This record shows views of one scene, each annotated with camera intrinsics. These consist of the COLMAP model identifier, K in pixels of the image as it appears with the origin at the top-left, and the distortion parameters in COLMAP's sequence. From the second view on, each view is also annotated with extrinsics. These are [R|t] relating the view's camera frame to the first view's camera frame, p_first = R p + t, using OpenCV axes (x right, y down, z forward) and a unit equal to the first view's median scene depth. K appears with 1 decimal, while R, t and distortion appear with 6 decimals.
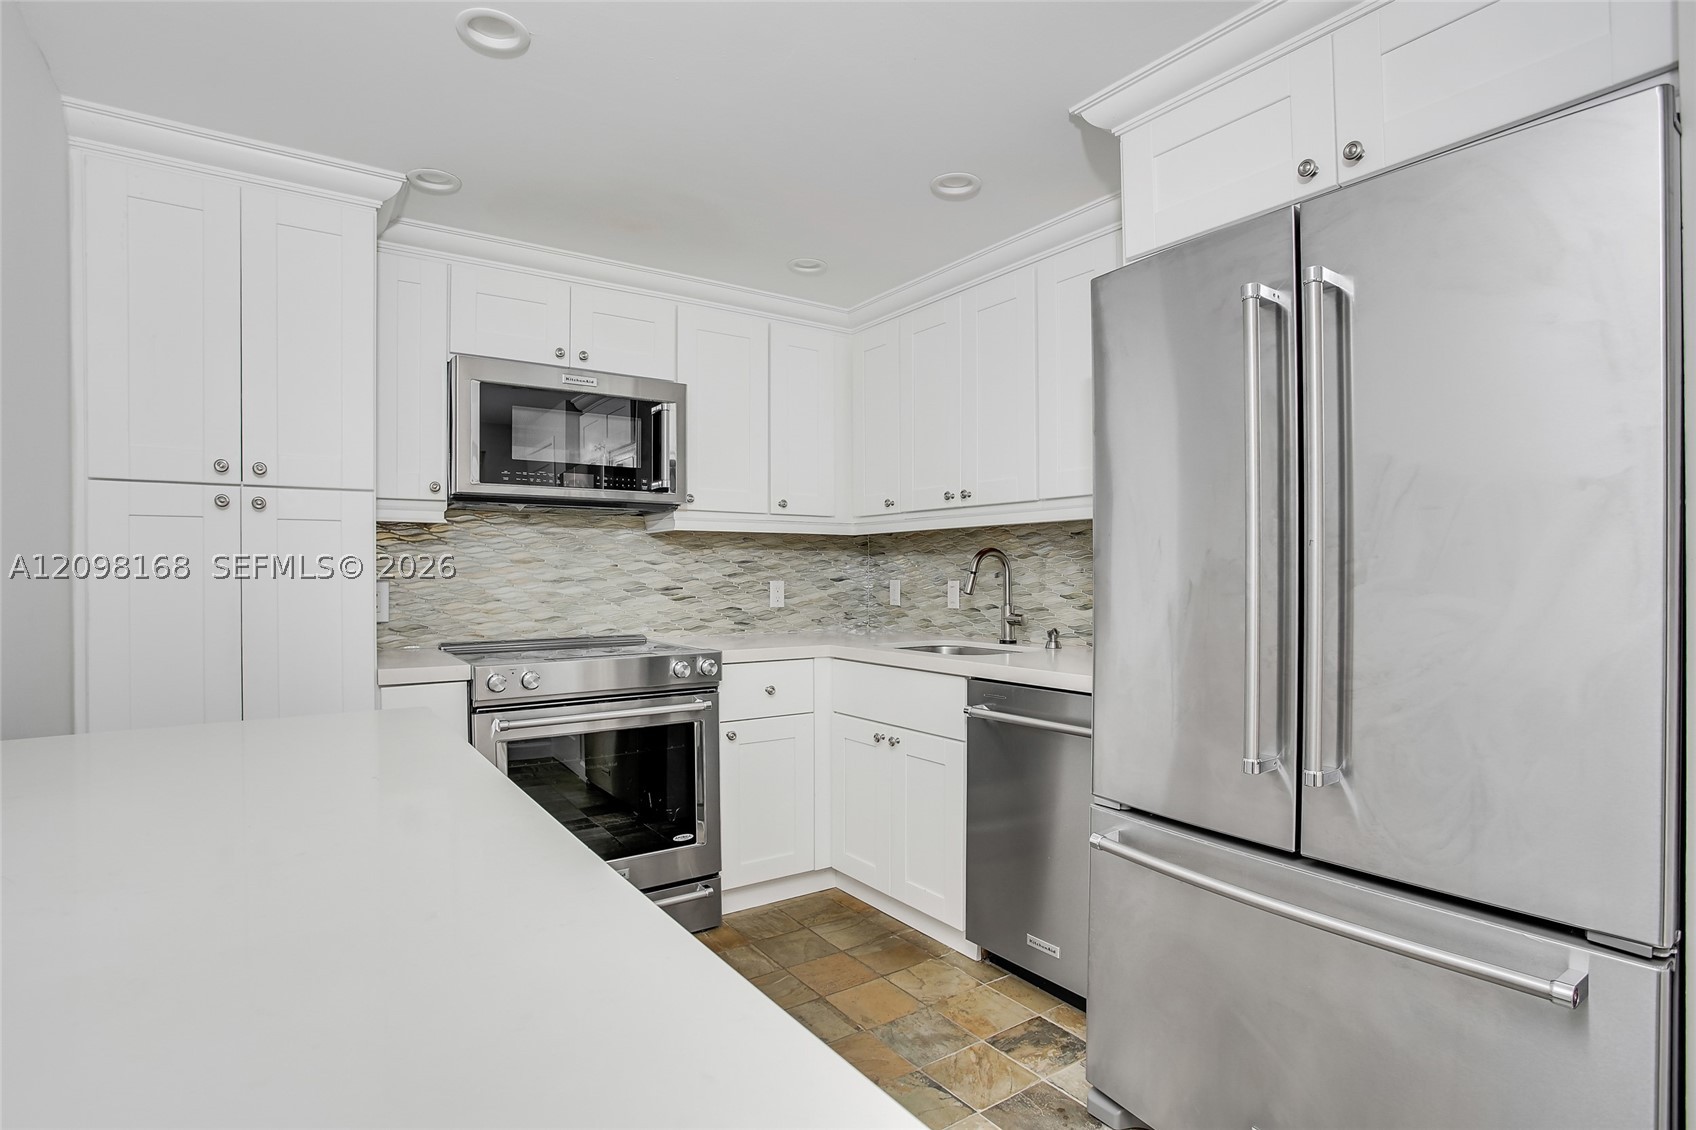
lens RADIAL K [[881.8, 0, 812.9], [0, 881.8, 579.5], [0, 0, 1]] dist [0.001639, 0.002127]
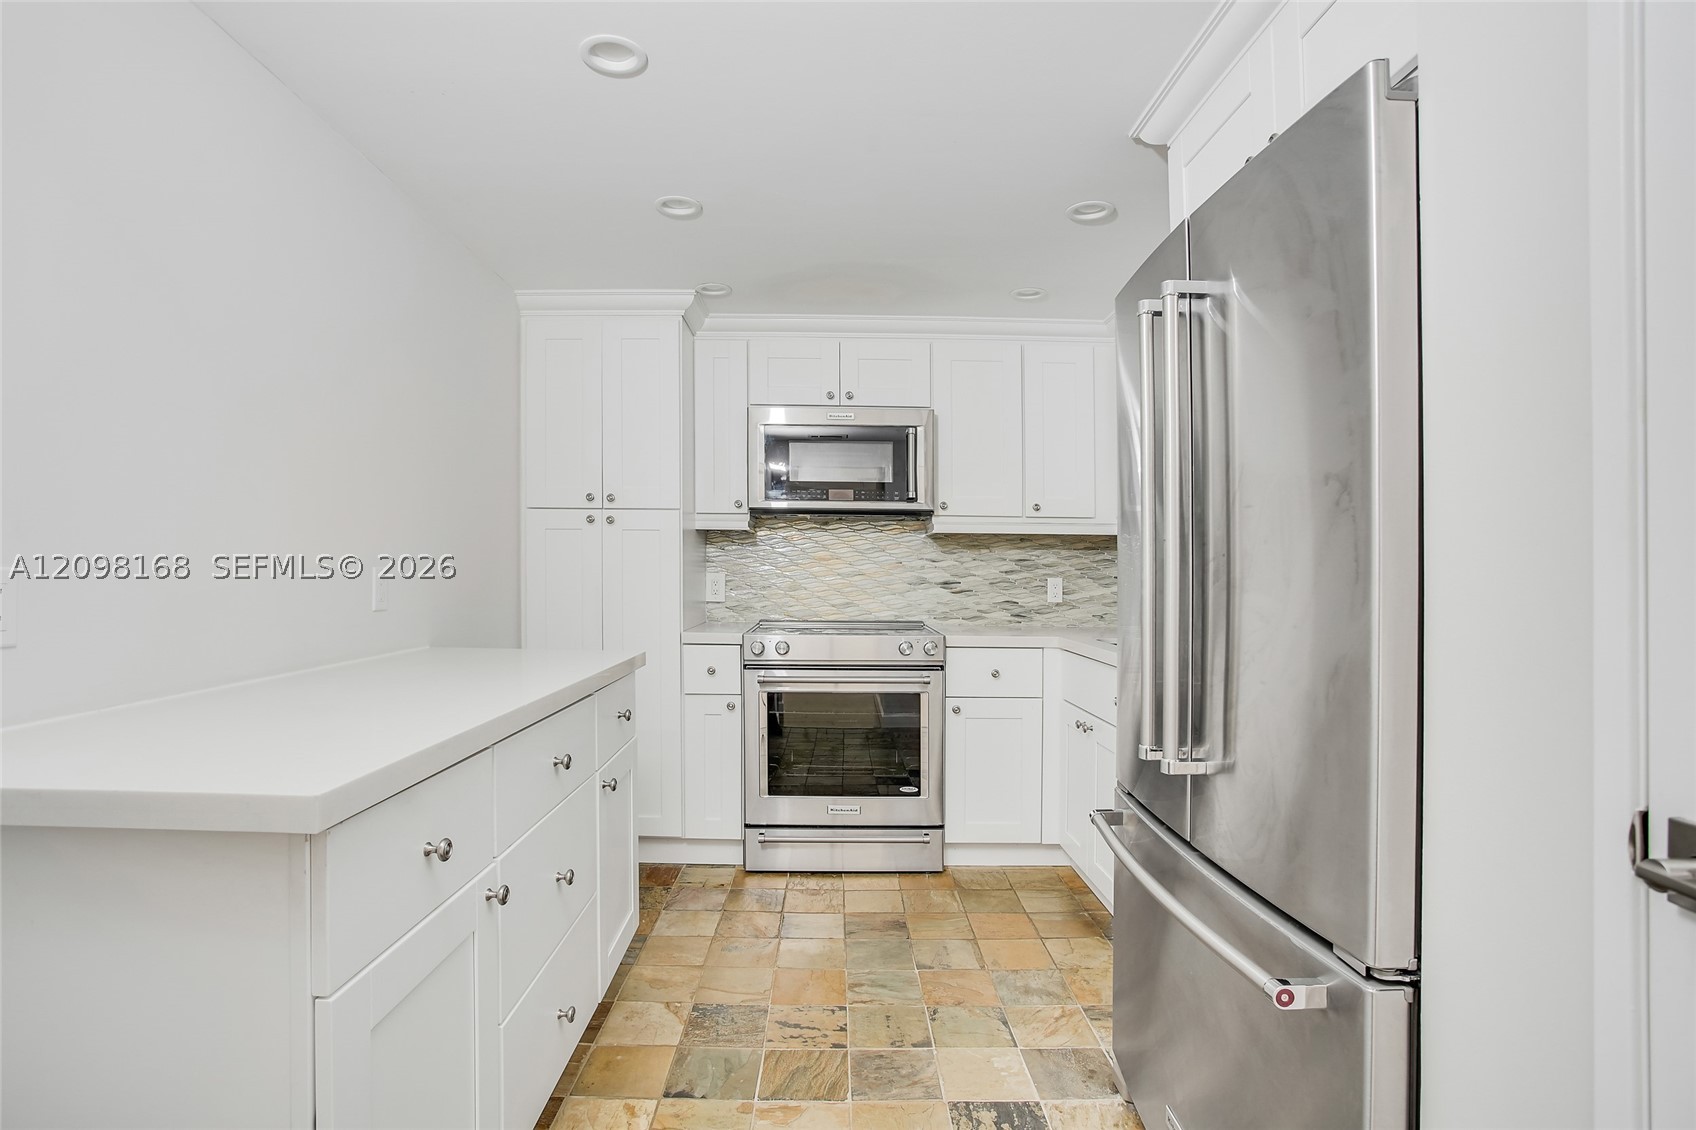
lens RADIAL K [[845.7, 0, 806.3], [0, 845.7, 564.3], [0, 0, 1]] dist [-0.001764, 0.000400]
pose [[0.833093, 0.007787, -0.553079, 0.330481], [-0.017438, 0.999774, -0.012190, 0.003083], [0.552859, 0.019800, 0.833040, -0.034959]]
